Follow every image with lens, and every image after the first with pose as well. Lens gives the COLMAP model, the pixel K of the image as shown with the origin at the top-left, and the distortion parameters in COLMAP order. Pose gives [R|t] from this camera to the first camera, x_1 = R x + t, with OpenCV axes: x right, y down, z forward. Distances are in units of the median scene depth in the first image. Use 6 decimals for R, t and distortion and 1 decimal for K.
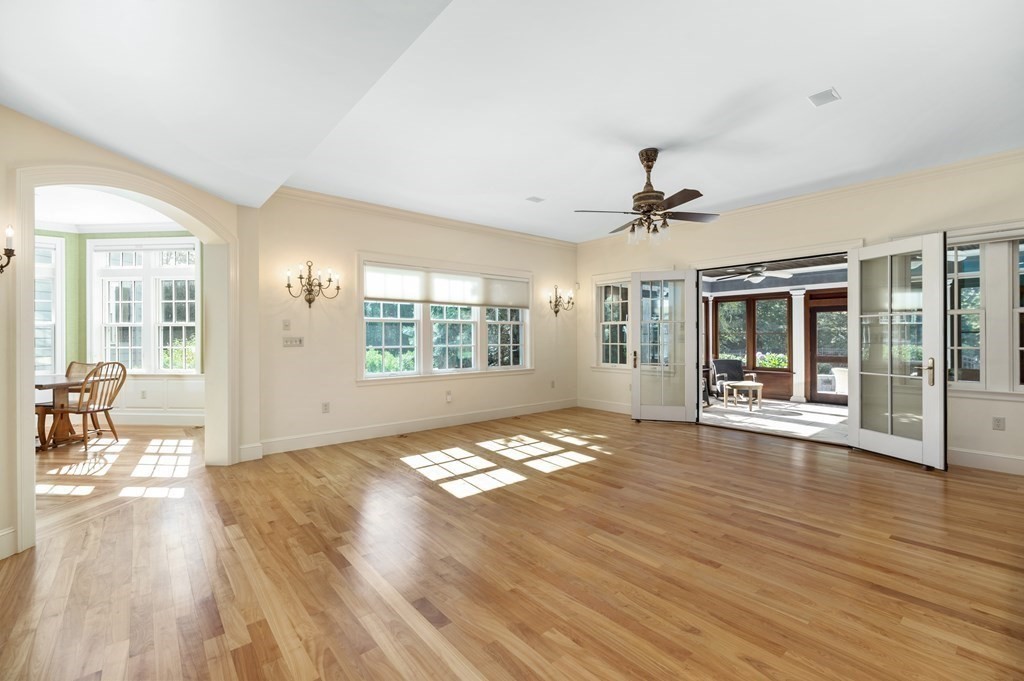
lens RADIAL K [[444.9, 0, 516.7], [0, 444.9, 336.9], [0, 0, 1]] dist [-0.000278, 0.000887]
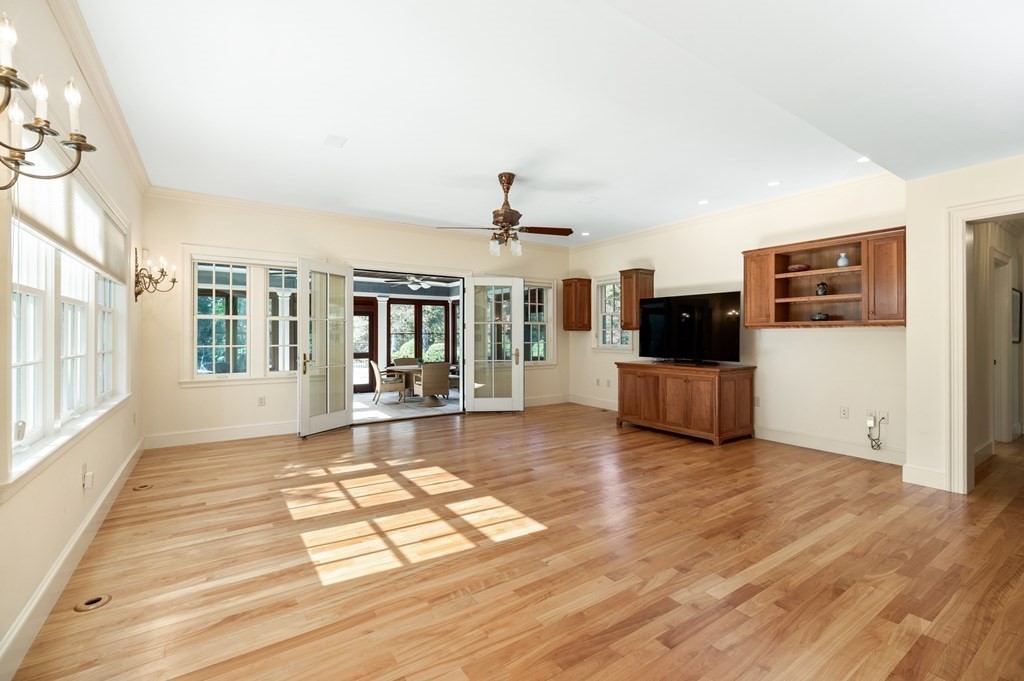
lens RADIAL K [[444.9, 0, 509.4], [0, 444.9, 336.6], [0, 0, 1]] dist [-0.000278, 0.000887]
pose [[0.116921, 0.004632, 0.993130, -0.792171], [0.000998, 0.999988, -0.004781, 0.007444], [-0.993141, 0.001550, 0.116915, 0.814497]]
